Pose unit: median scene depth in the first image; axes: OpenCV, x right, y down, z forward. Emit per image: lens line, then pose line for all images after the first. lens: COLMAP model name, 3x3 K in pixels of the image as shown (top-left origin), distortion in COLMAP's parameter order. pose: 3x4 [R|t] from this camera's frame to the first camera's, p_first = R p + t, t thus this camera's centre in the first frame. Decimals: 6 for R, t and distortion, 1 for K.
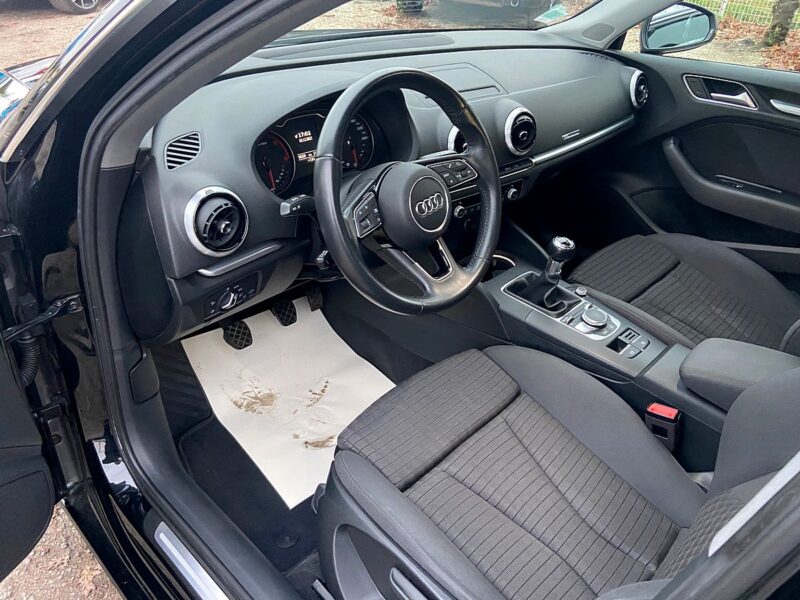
lens RADIAL K [[604.0, 0, 402.4], [0, 604.0, 303.2], [0, 0, 1]] dist [0.071037, -0.075849]
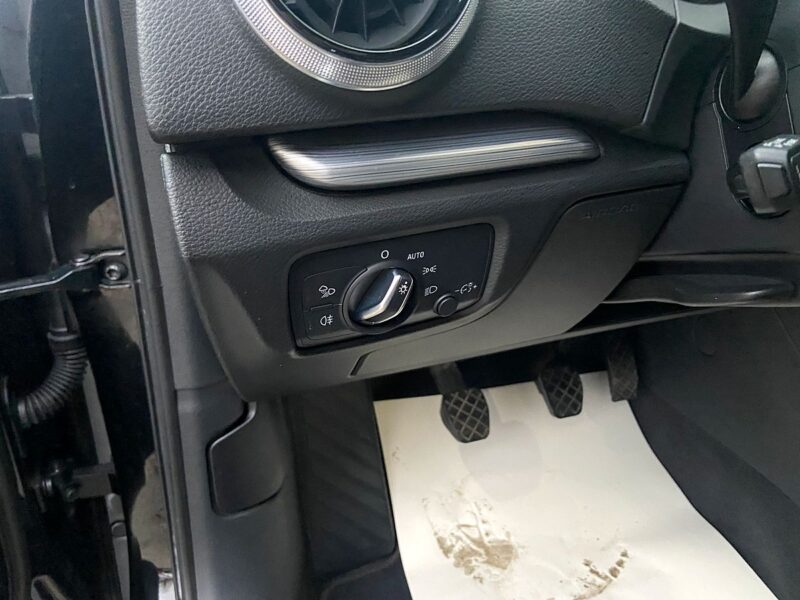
lens RADIAL K [[604.0, 0, 413.7], [0, 604.0, 283.0], [0, 0, 1]] dist [0.071037, -0.075849]
pose [[0.887641, 0.129999, -0.441807, -0.089857], [-0.203638, 0.971245, -0.123350, 0.015228], [0.413067, 0.199459, 0.888590, 0.473217]]
